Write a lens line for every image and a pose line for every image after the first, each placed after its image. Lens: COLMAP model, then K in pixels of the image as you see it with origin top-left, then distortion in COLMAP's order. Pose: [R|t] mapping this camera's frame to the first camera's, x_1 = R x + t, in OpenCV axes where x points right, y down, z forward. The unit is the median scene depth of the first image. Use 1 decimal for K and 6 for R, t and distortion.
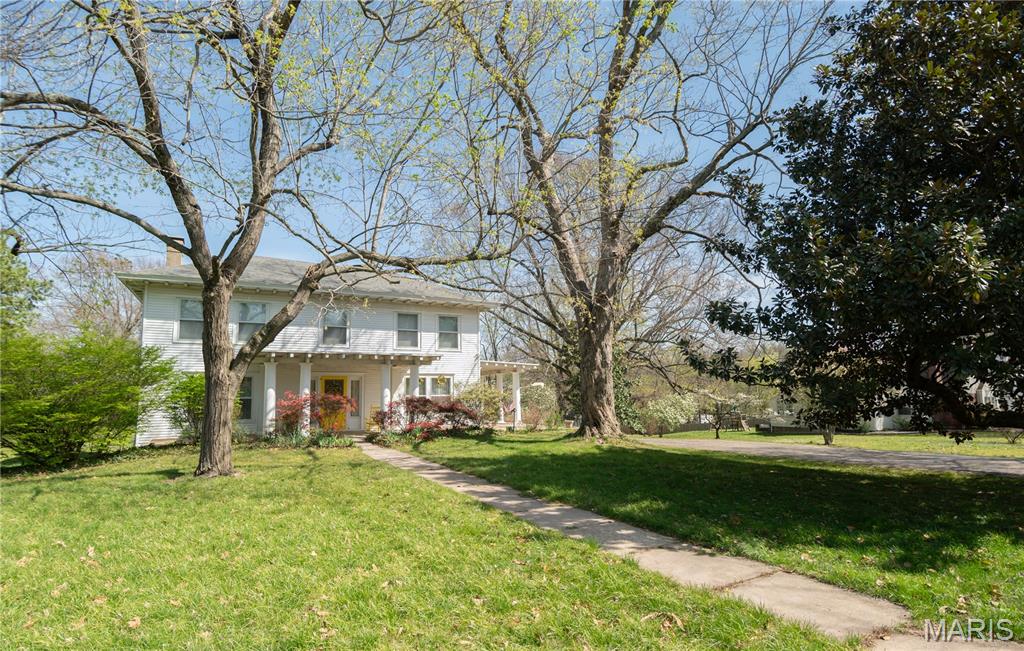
lens RADIAL K [[502.9, 0, 506.4], [0, 502.9, 326.2], [0, 0, 1]] dist [0.000943, 0.000201]
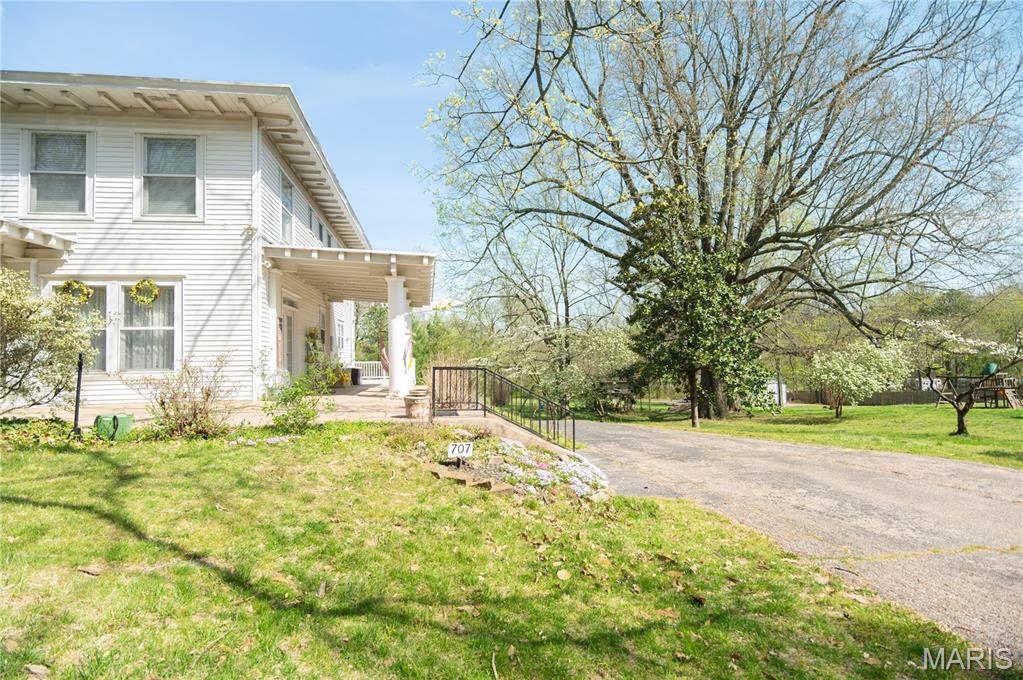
lens RADIAL K [[505.6, 0, 510.4], [0, 505.6, 342.6], [0, 0, 1]] dist [-0.015196, -0.000214]
pose [[0.947527, -0.019285, -0.319093, 0.326874], [0.052640, 0.993965, 0.096241, 0.145863], [0.315312, -0.107988, 0.942824, 0.819503]]
